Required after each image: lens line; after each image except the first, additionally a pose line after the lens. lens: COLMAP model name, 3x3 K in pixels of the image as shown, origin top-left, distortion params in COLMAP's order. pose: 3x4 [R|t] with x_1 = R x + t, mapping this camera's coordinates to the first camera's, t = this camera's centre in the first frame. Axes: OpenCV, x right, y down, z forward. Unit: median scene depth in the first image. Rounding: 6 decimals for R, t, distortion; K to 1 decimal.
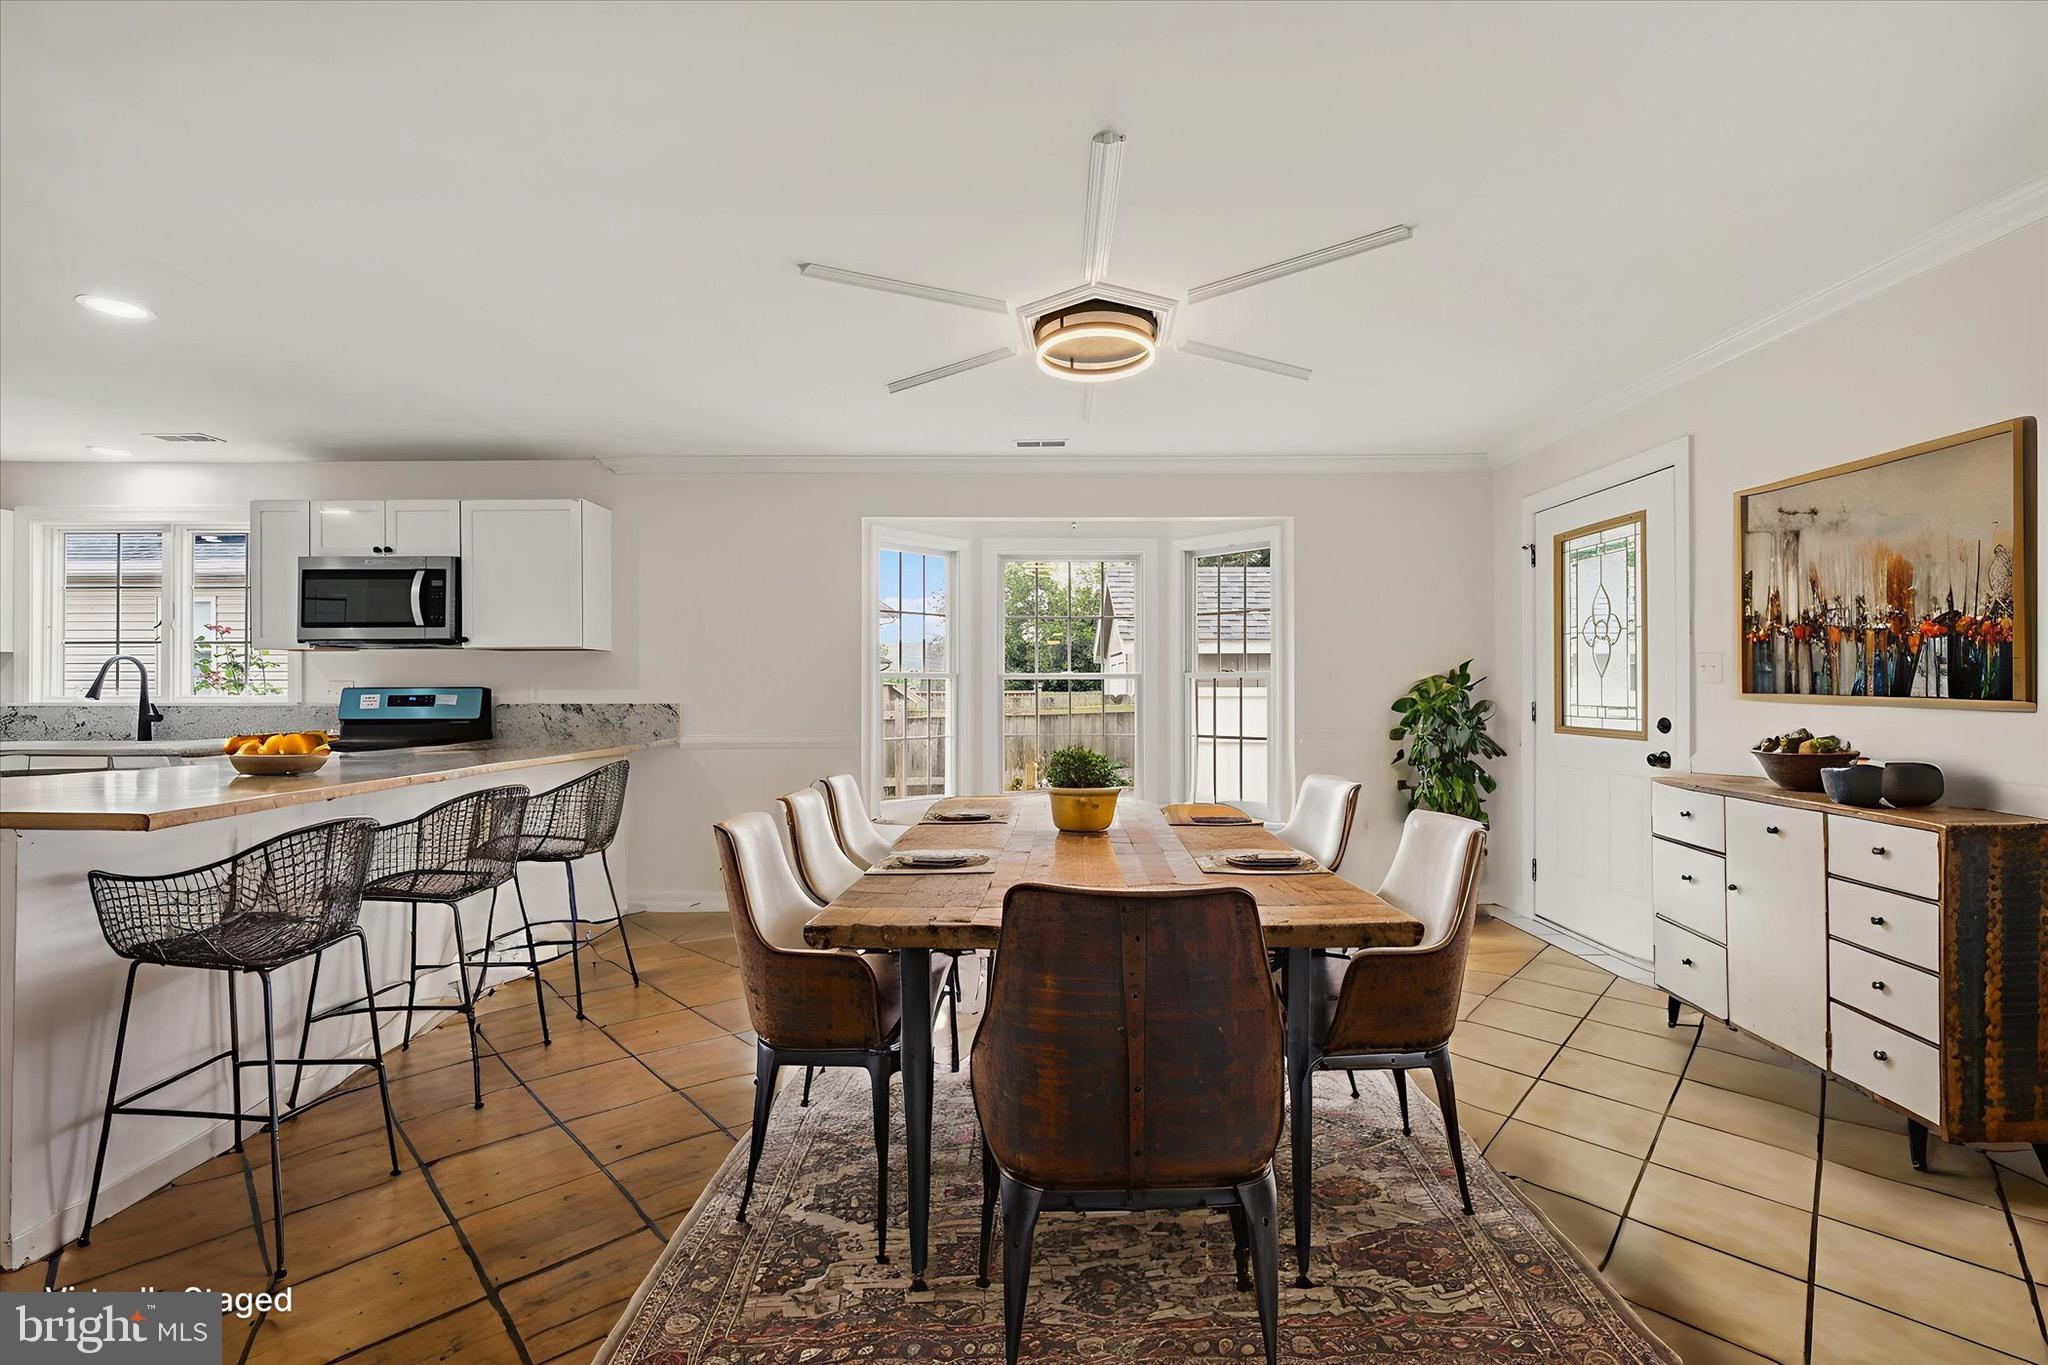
lens RADIAL K [[835.4, 0, 1021.3], [0, 835.4, 684.1], [0, 0, 1]] dist [0.001002, 0.000350]
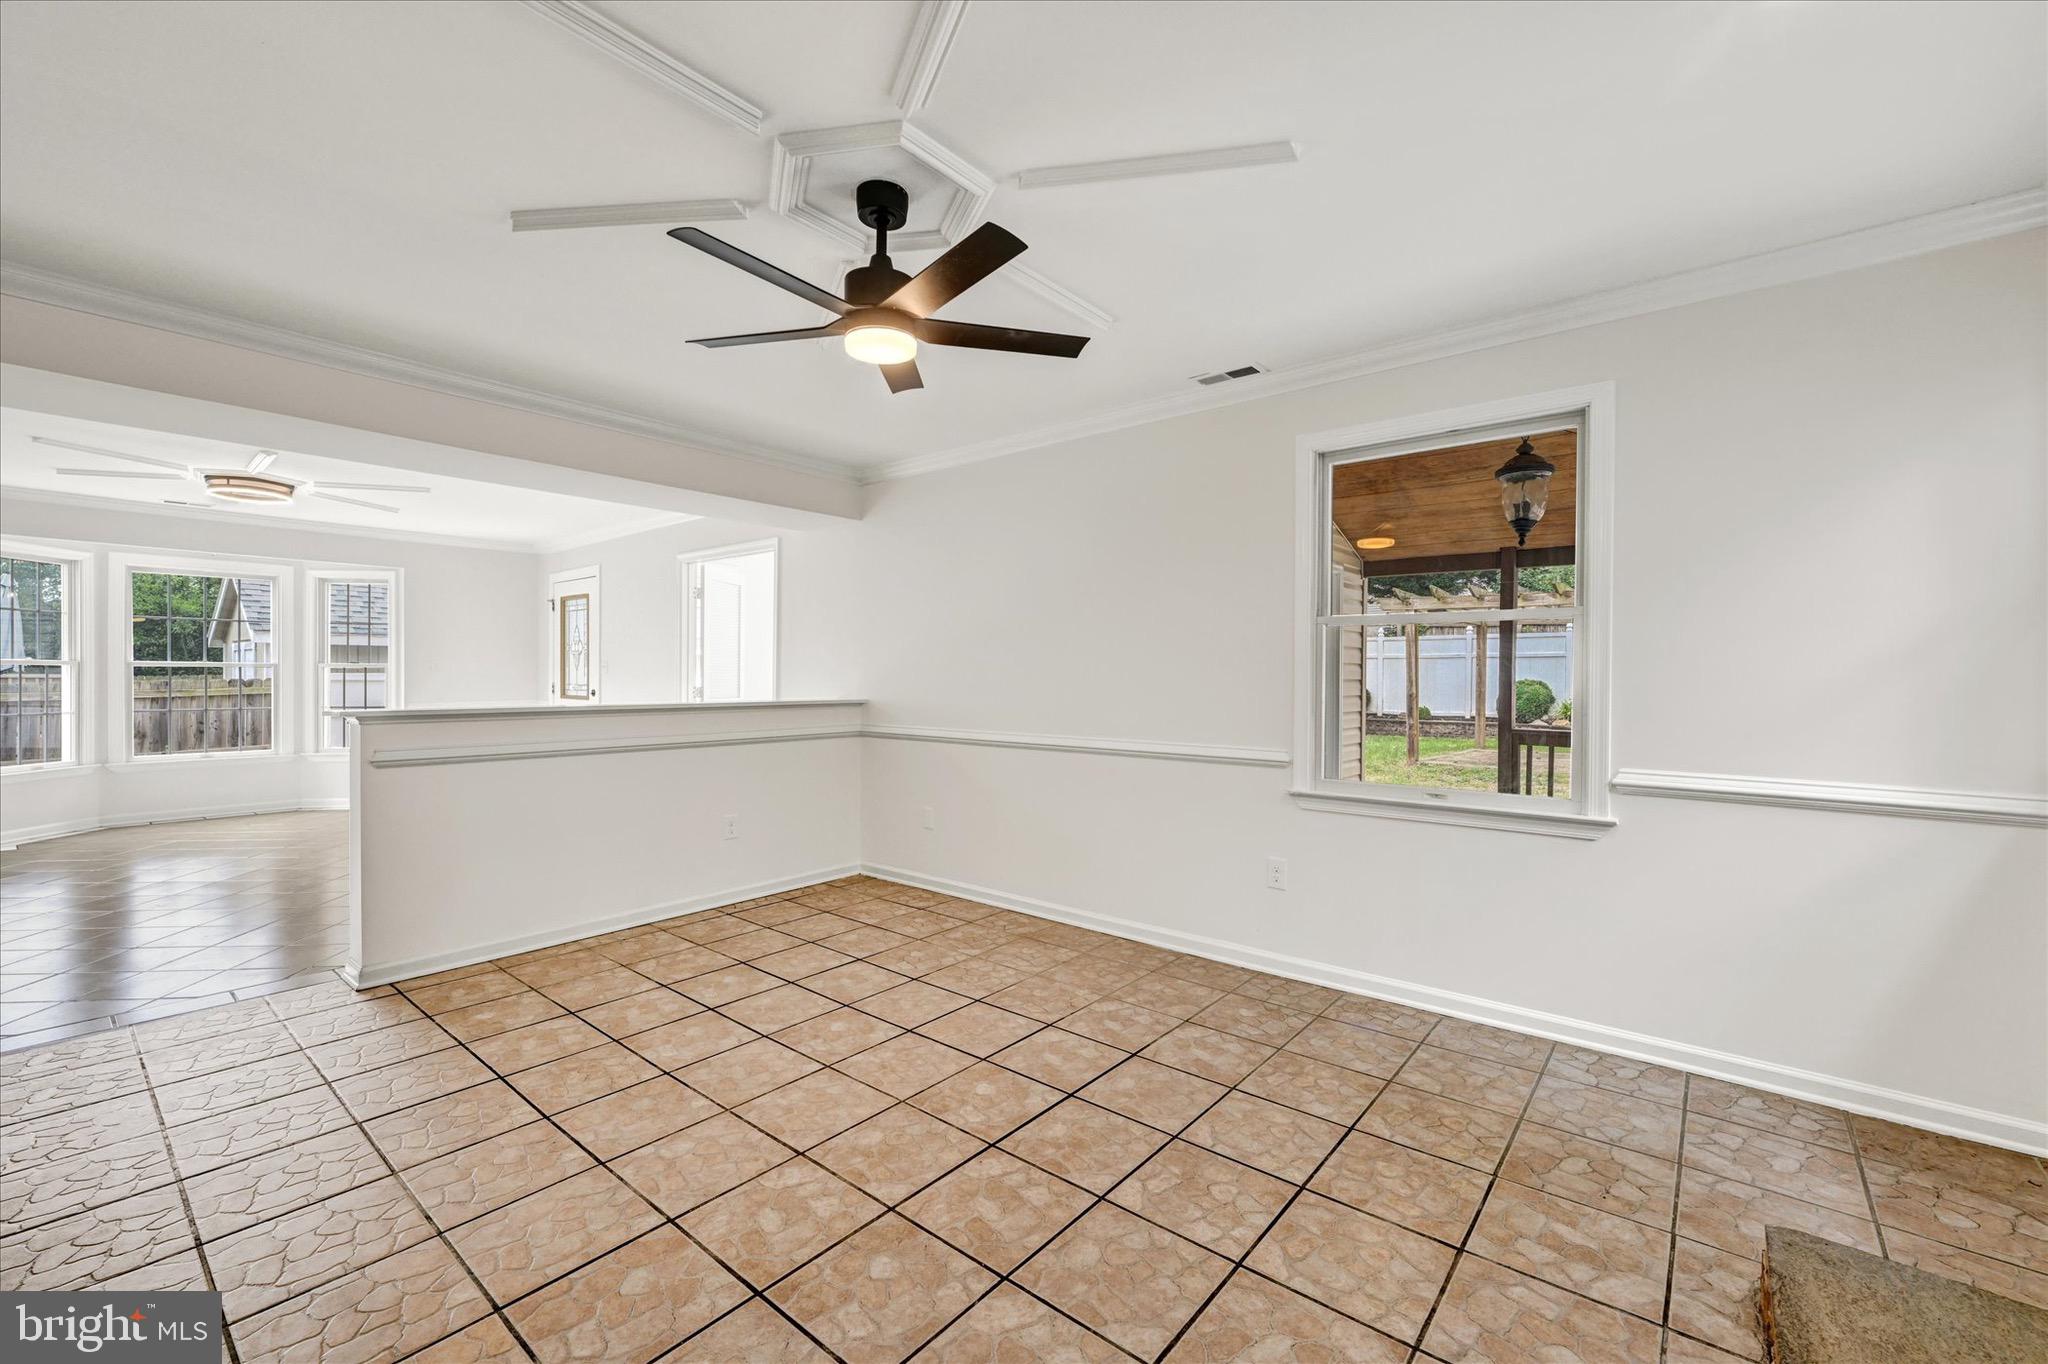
lens RADIAL K [[835.4, 0, 1021.3], [0, 835.4, 683.6], [0, 0, 1]] dist [0.001002, 0.000350]
pose [[0.639065, -0.001303, 0.769152, -0.164375], [-0.010159, 0.999897, 0.010135, -0.006318], [-0.769086, -0.014290, 0.638986, -1.010816]]
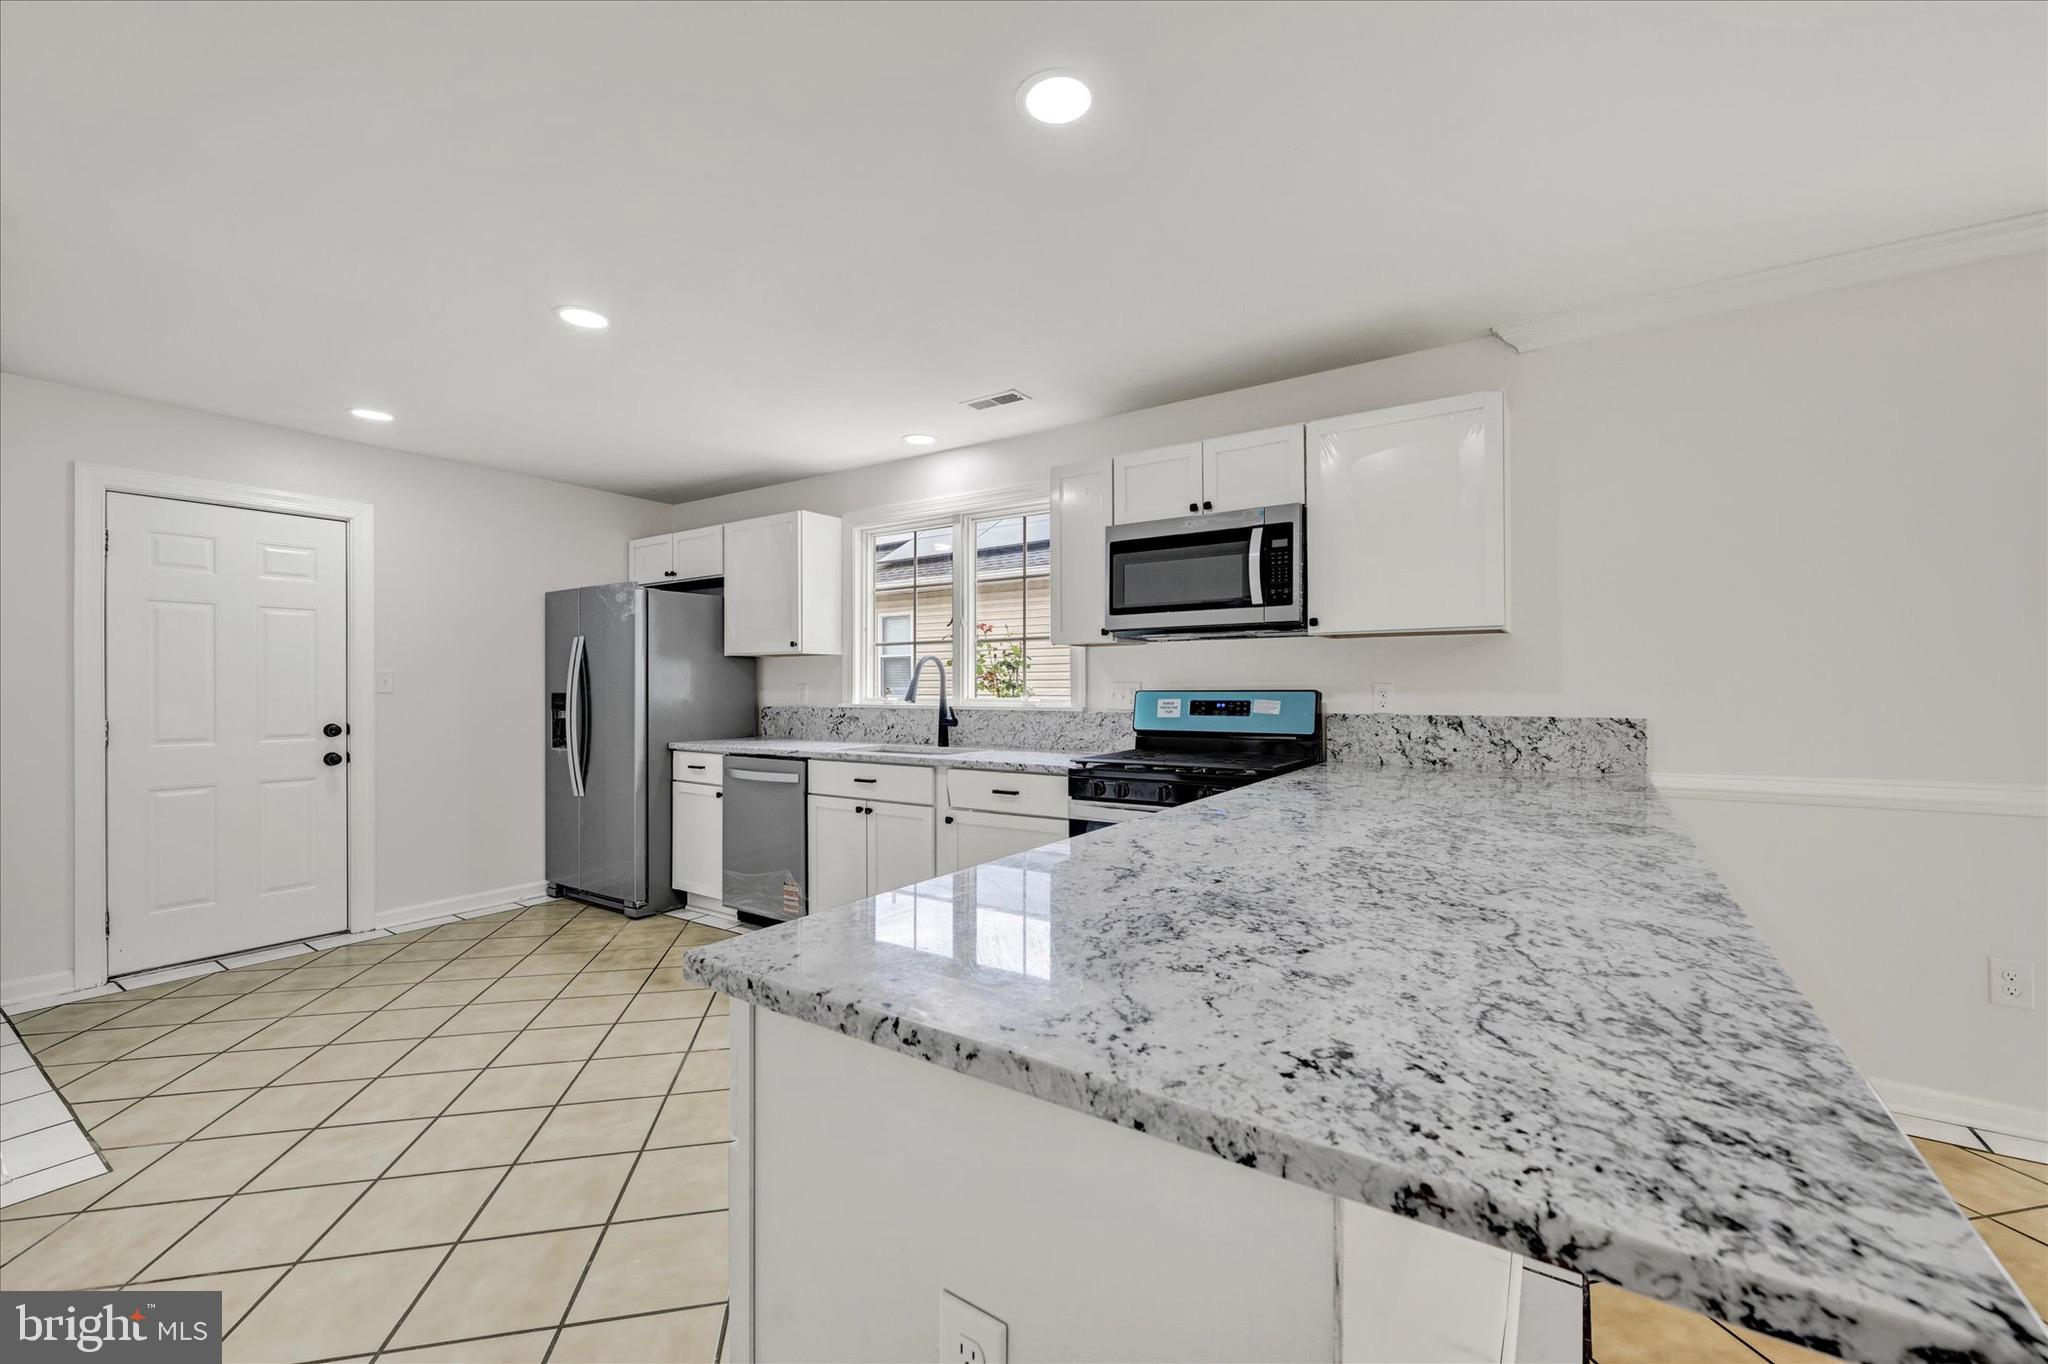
lens RADIAL K [[835.4, 0, 1021.3], [0, 835.4, 683.6], [0, 0, 1]] dist [0.001002, 0.000350]
pose [[0.832250, -0.002431, -0.554396, -0.471727], [0.004845, 0.999984, 0.002888, -0.005085], [0.554380, -0.005089, 0.832248, 0.280647]]
